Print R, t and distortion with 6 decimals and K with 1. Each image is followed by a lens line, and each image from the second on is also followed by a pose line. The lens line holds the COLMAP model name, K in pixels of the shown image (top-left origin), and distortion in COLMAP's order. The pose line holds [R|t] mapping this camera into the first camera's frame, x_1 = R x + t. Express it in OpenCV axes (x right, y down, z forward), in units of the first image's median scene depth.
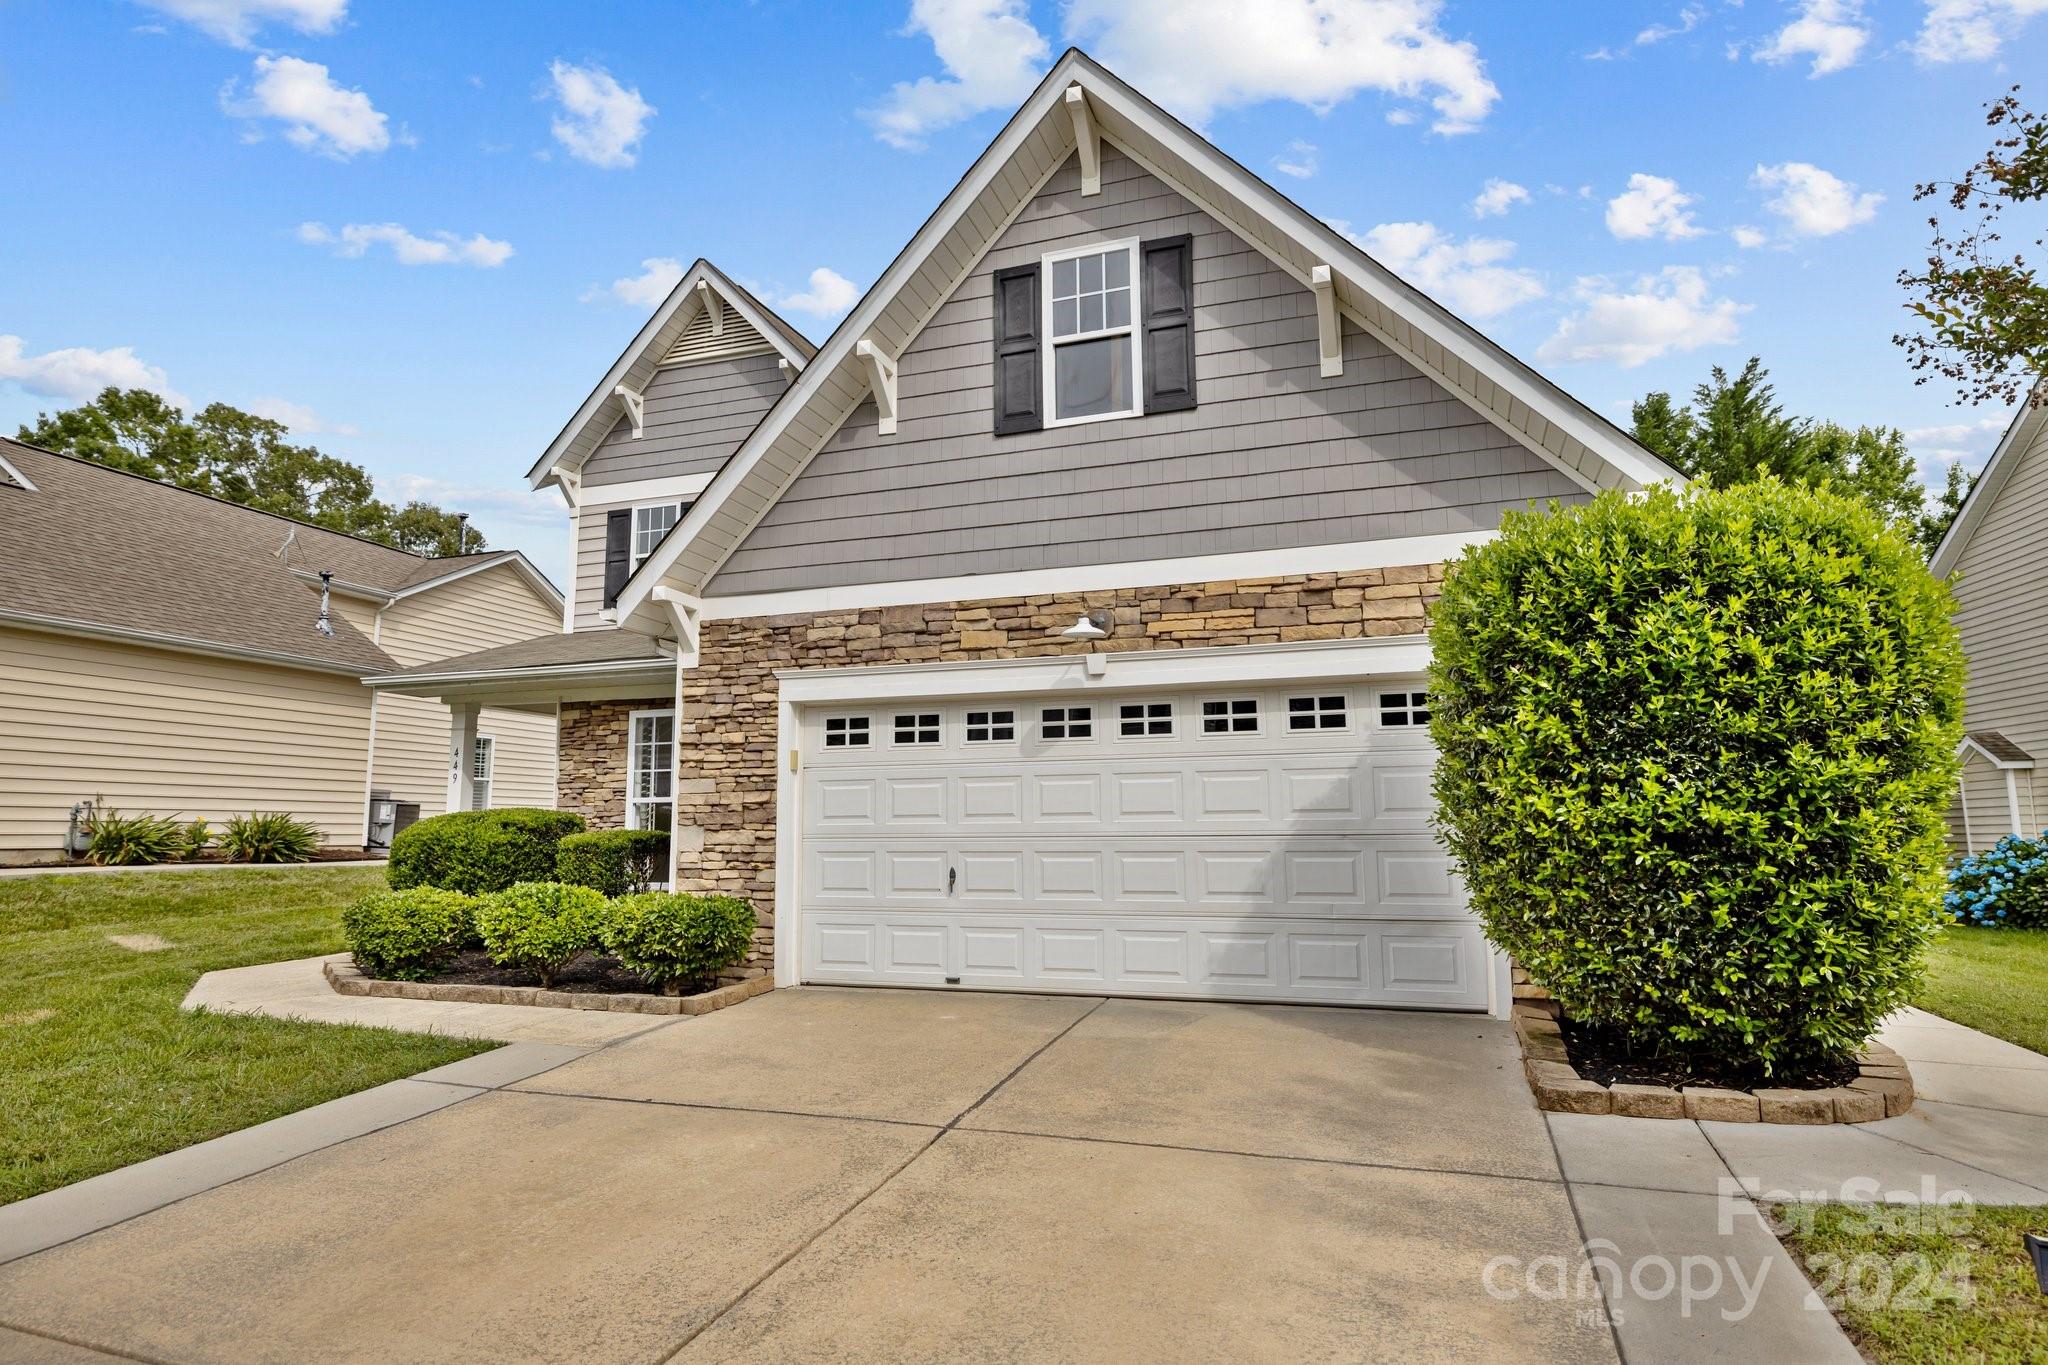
lens RADIAL K [[1155.6, 0, 1022.7], [0, 1155.6, 675.6], [0, 0, 1]] dist [0.008611, -0.001560]
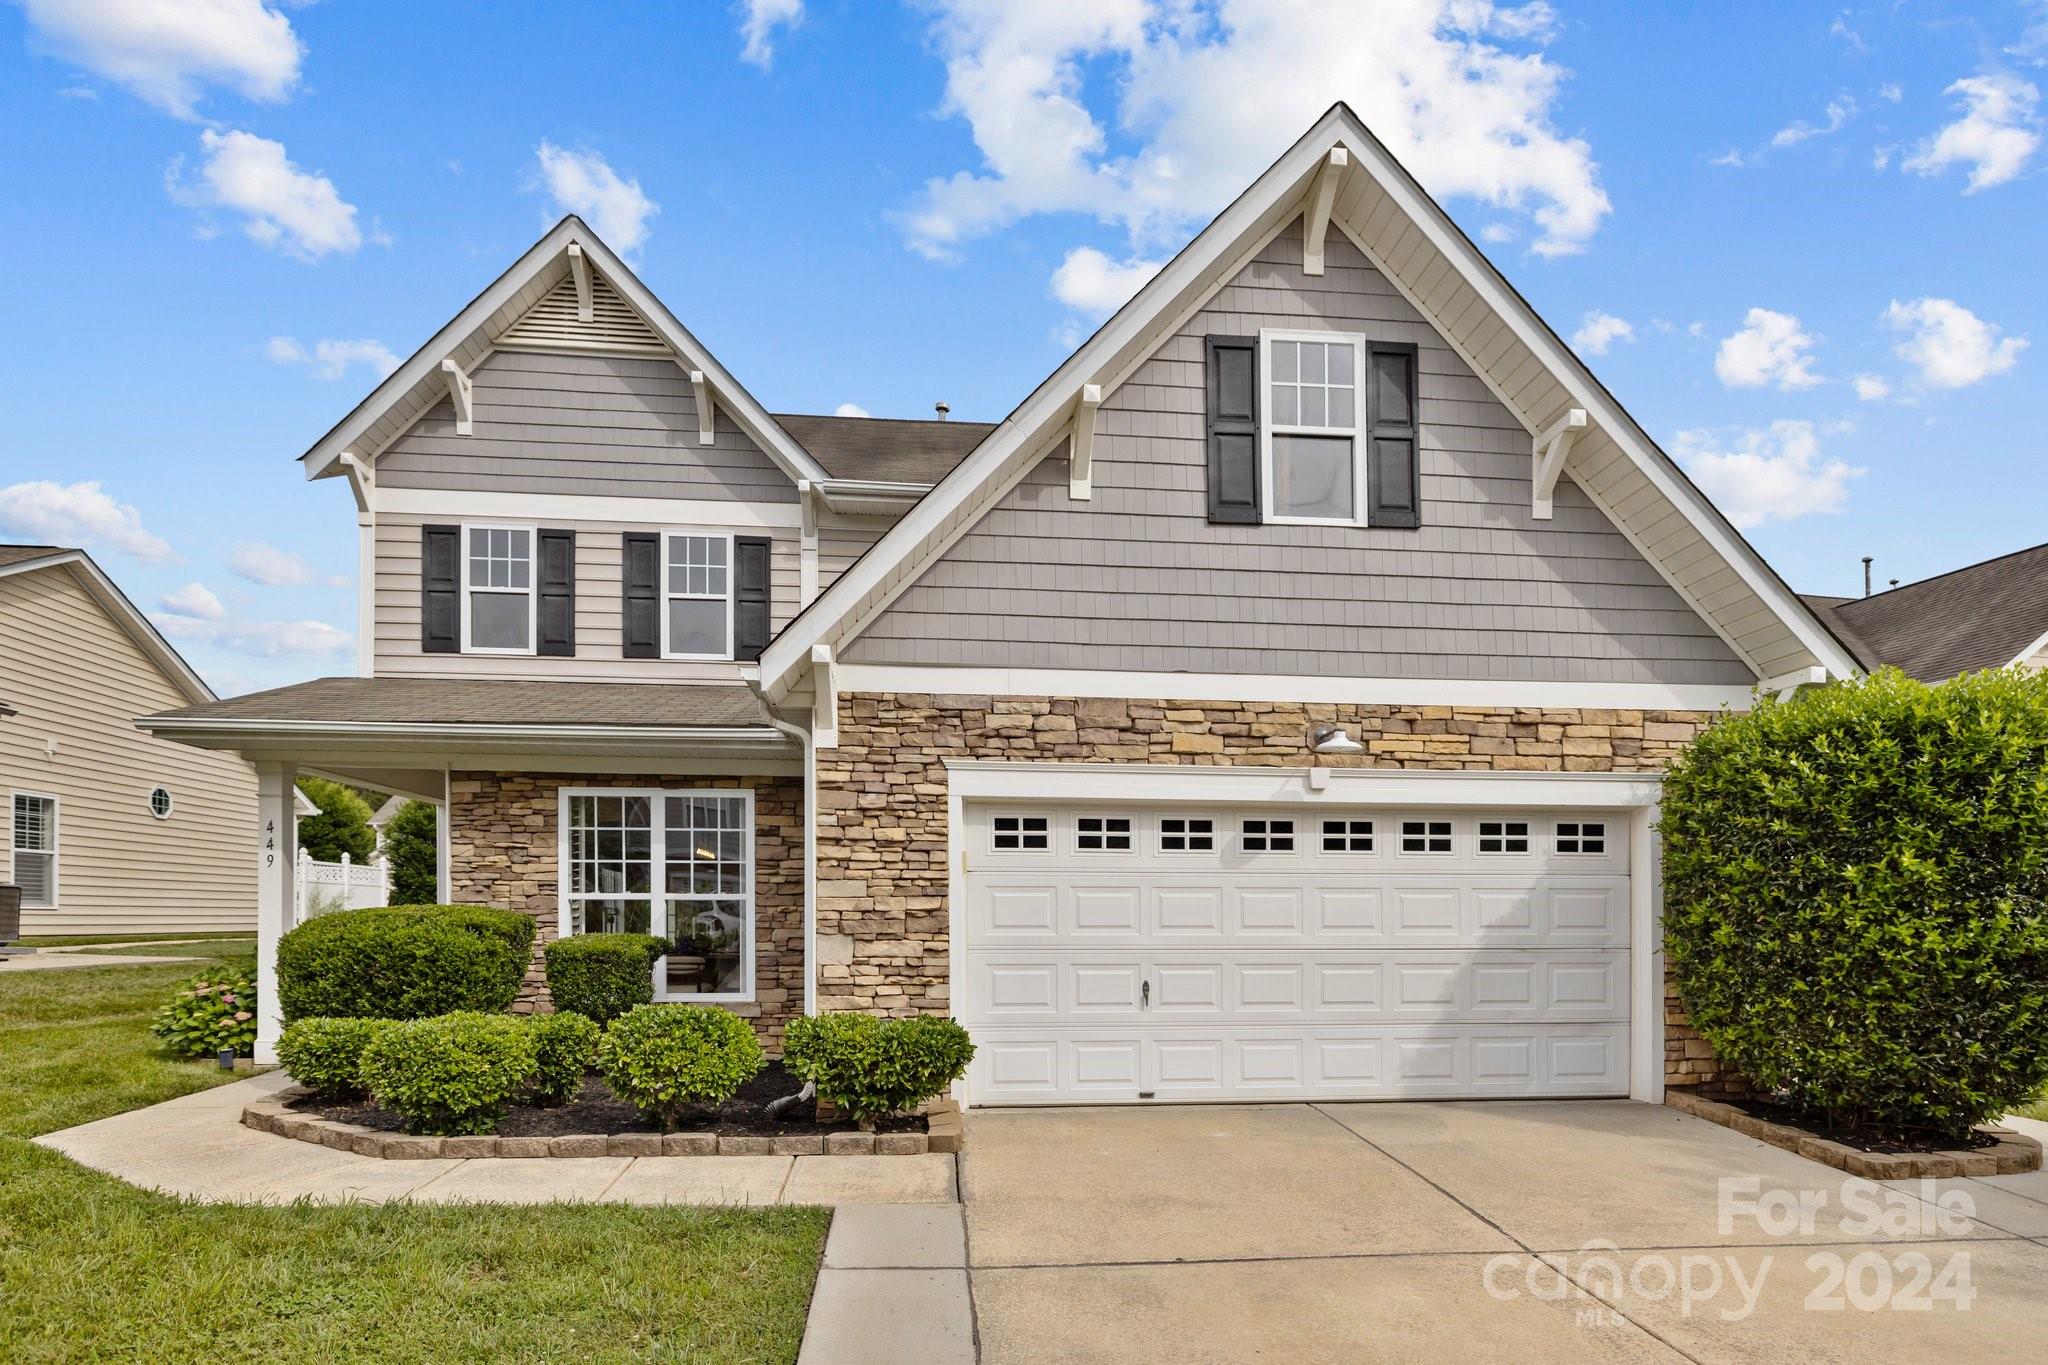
lens RADIAL K [[1089.8, 0, 1030.7], [0, 1089.8, 917.6], [0, 0, 1]] dist [0.000566, 0.000136]
pose [[0.906717, 0.009158, 0.421640, -0.499508], [-0.065356, 0.990738, 0.119025, 0.012059], [-0.416644, -0.135478, 0.898918, 0.219164]]
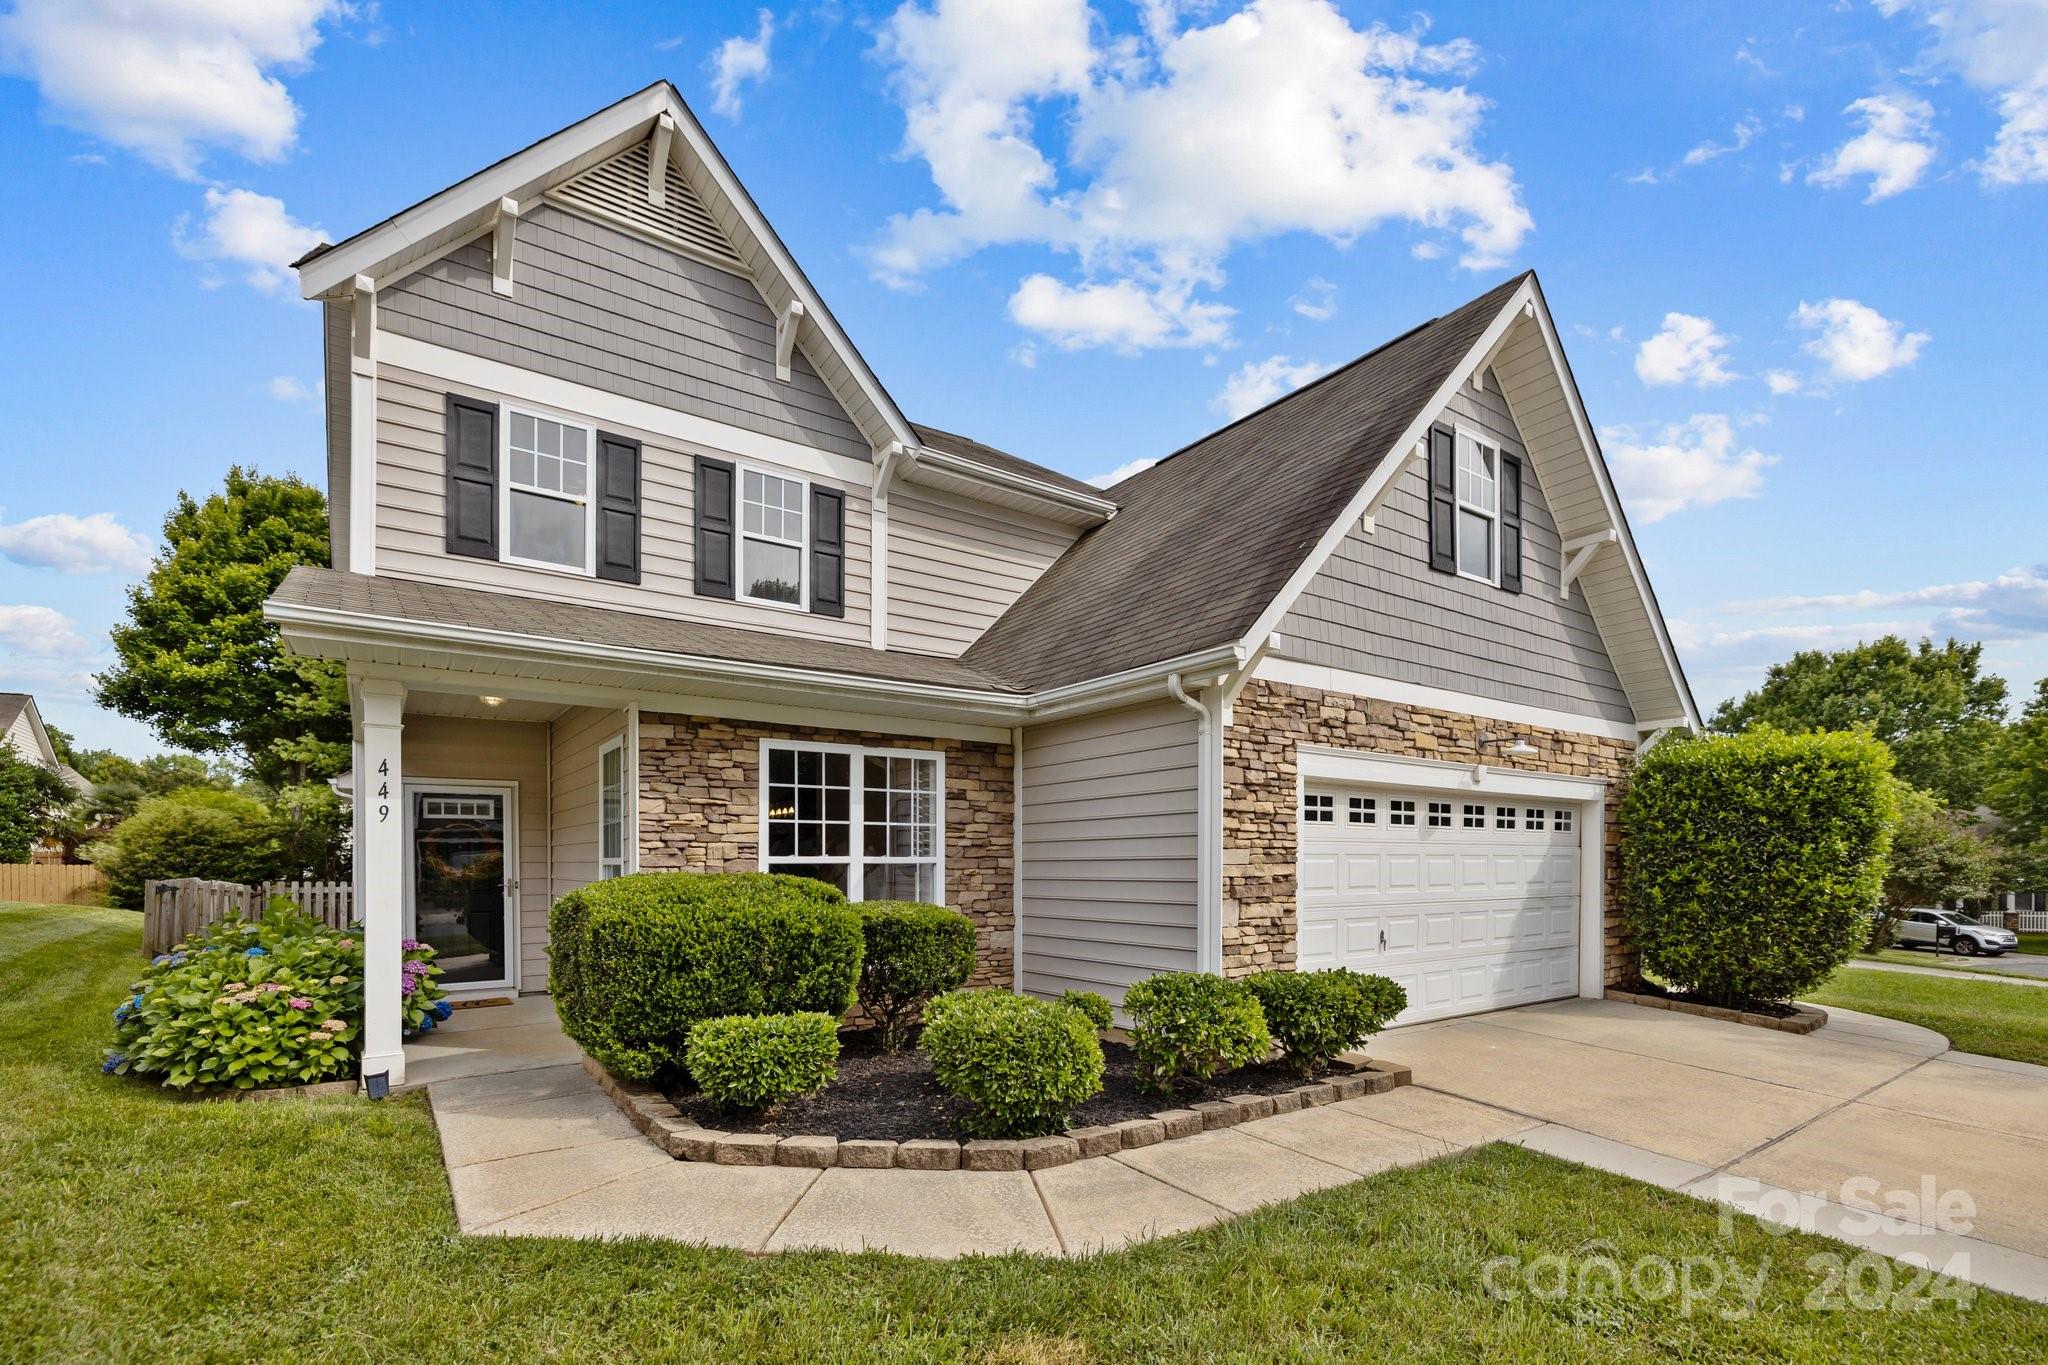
lens RADIAL K [[927.9, 0, 1030.4], [0, 927.9, 870.2], [0, 0, 1]] dist [0.008466, -0.000452]
pose [[0.580684, 0.001094, 0.814129, -0.992056], [-0.111350, 0.990708, 0.078090, 0.067126], [-0.806479, -0.135999, 0.575410, 0.710636]]
